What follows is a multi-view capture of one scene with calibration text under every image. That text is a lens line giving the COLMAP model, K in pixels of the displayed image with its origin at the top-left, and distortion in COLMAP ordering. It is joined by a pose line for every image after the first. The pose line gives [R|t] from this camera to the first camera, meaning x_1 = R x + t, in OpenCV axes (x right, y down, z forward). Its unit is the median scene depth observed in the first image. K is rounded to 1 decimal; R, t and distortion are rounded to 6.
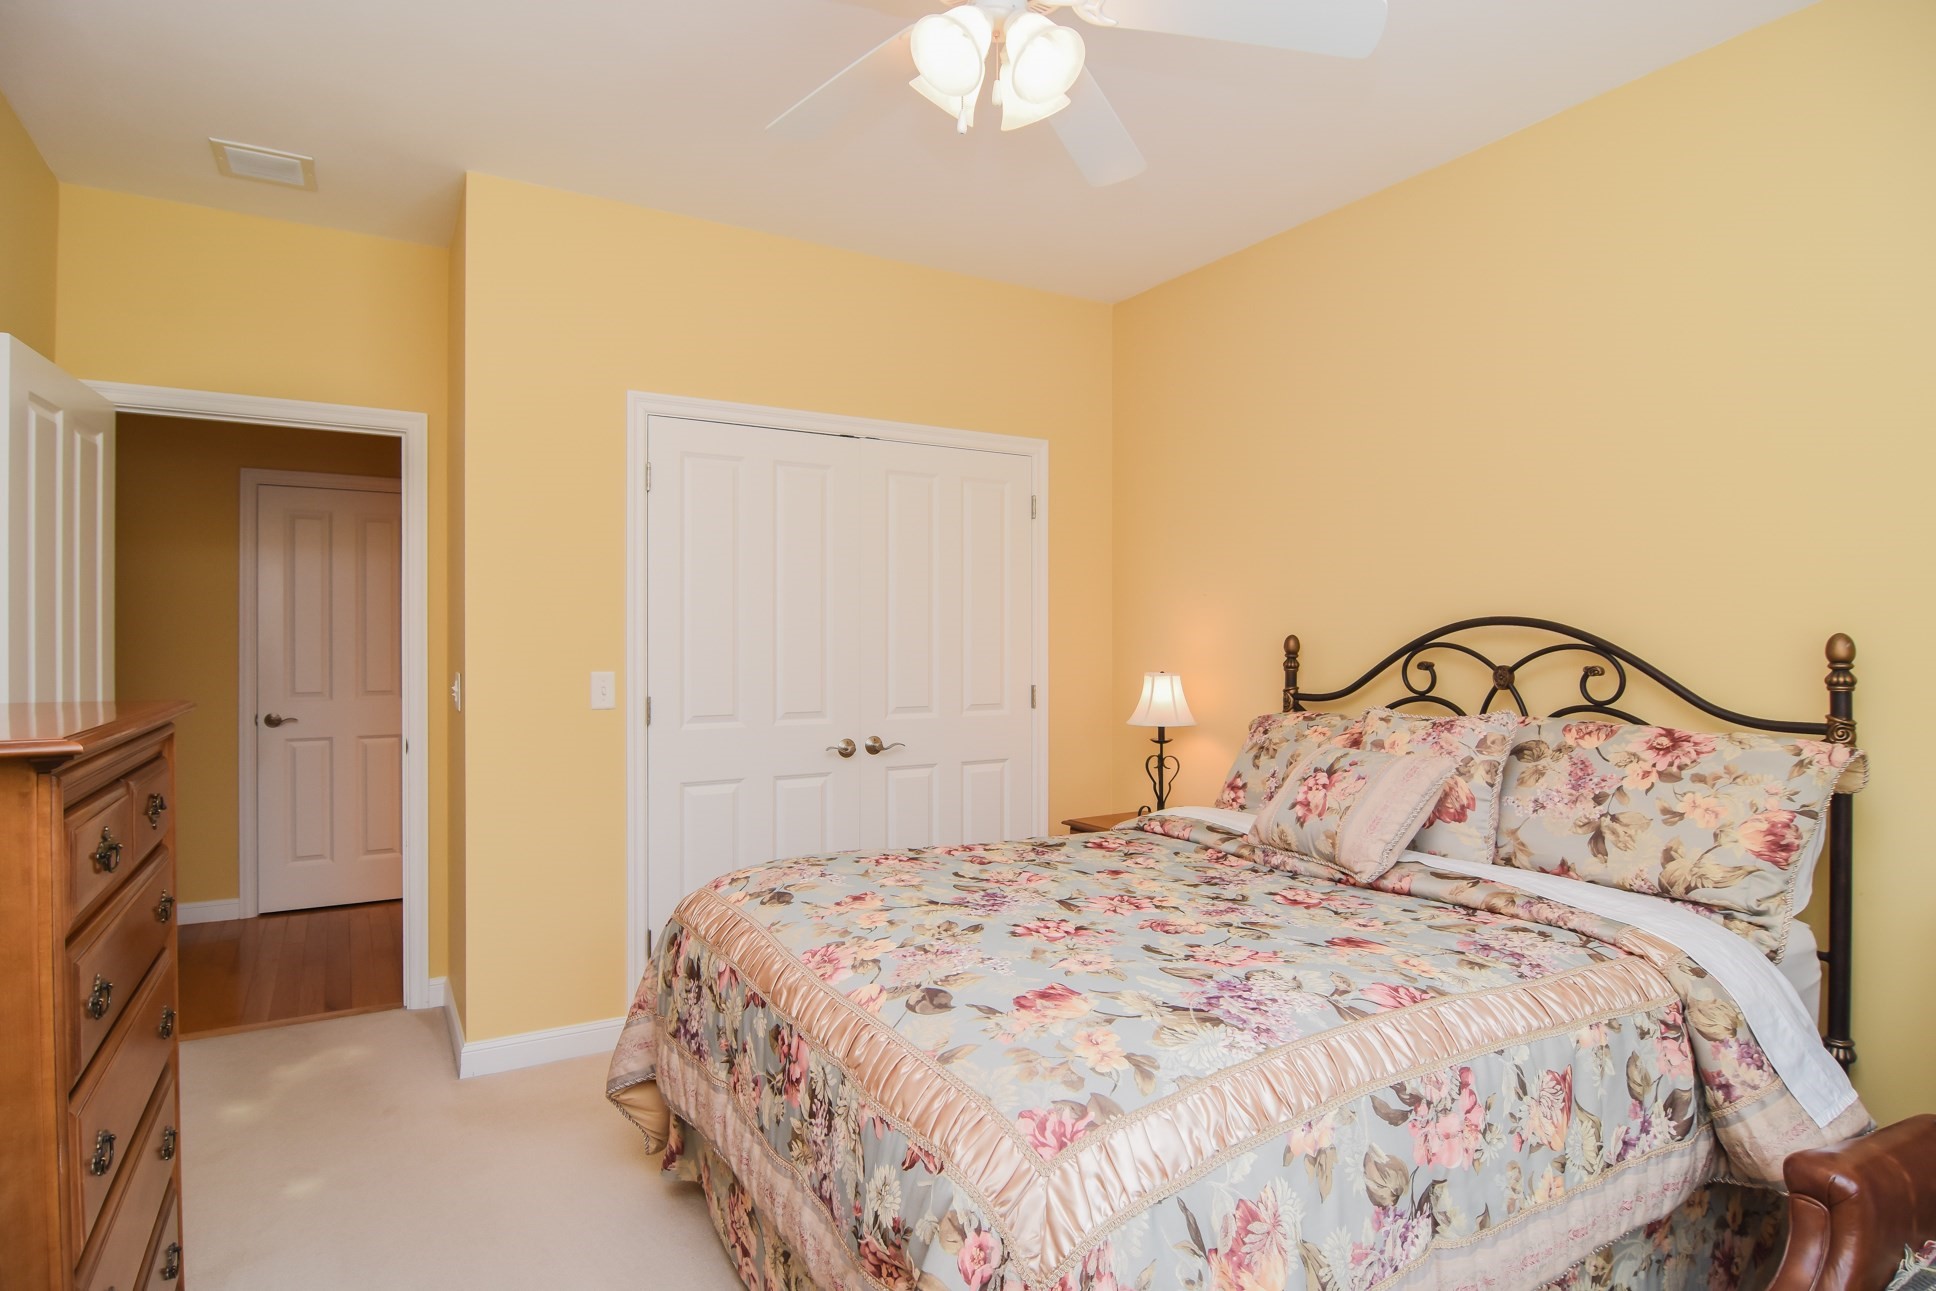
lens RADIAL K [[1032.2, 0, 968.0], [0, 1032.2, 645.5], [0, 0, 1]] dist [-0.016066, 0.000131]
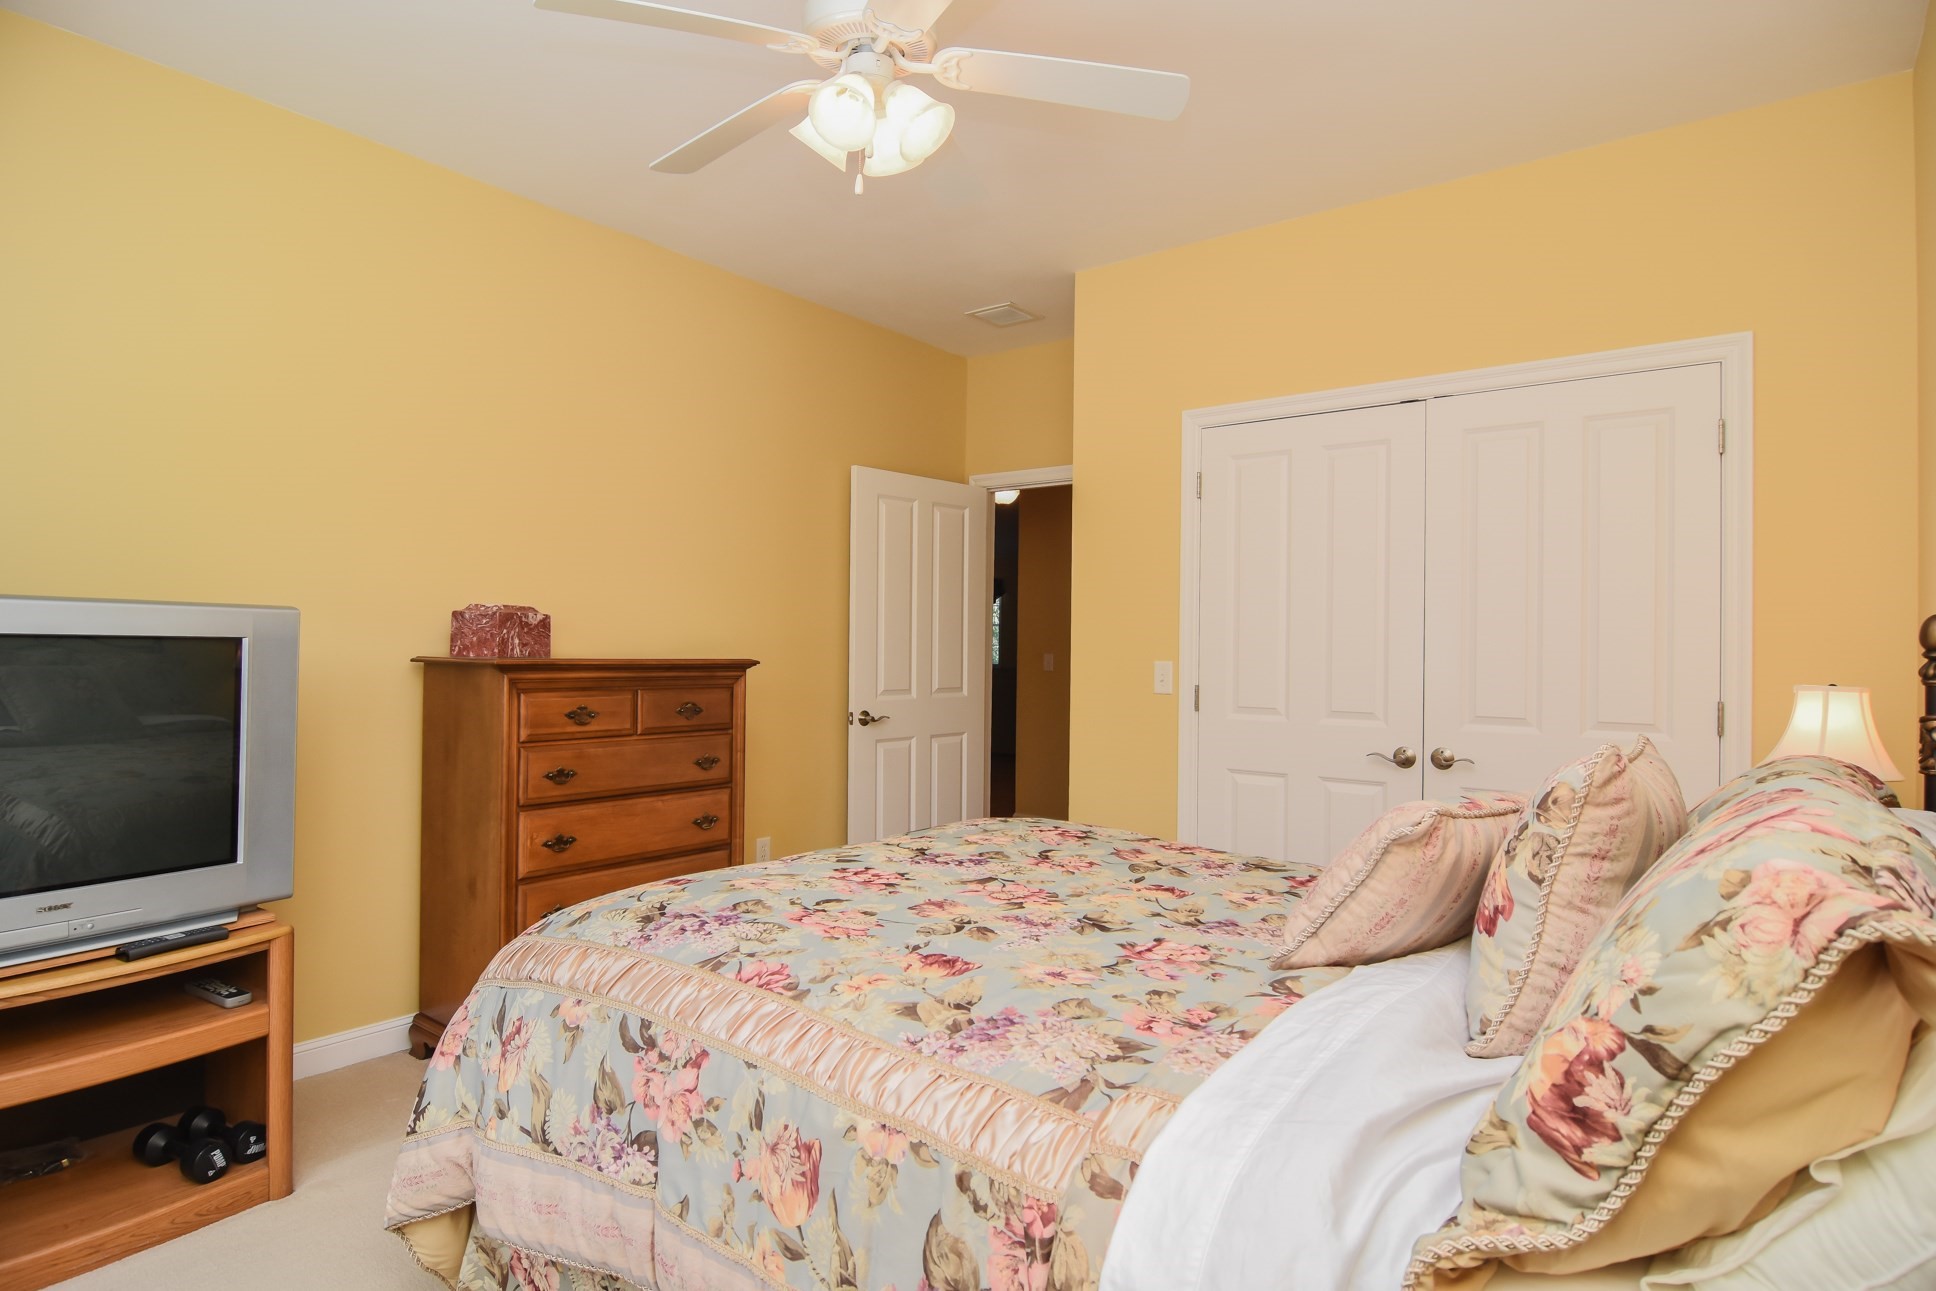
lens RADIAL K [[1032.2, 0, 968.0], [0, 1032.2, 645.5], [0, 0, 1]] dist [-0.016066, 0.000131]
pose [[0.361649, 0.002265, -0.932312, 0.930153], [-0.017195, 0.999843, -0.004240, 0.023970], [0.932156, 0.017565, 0.361631, 0.559497]]
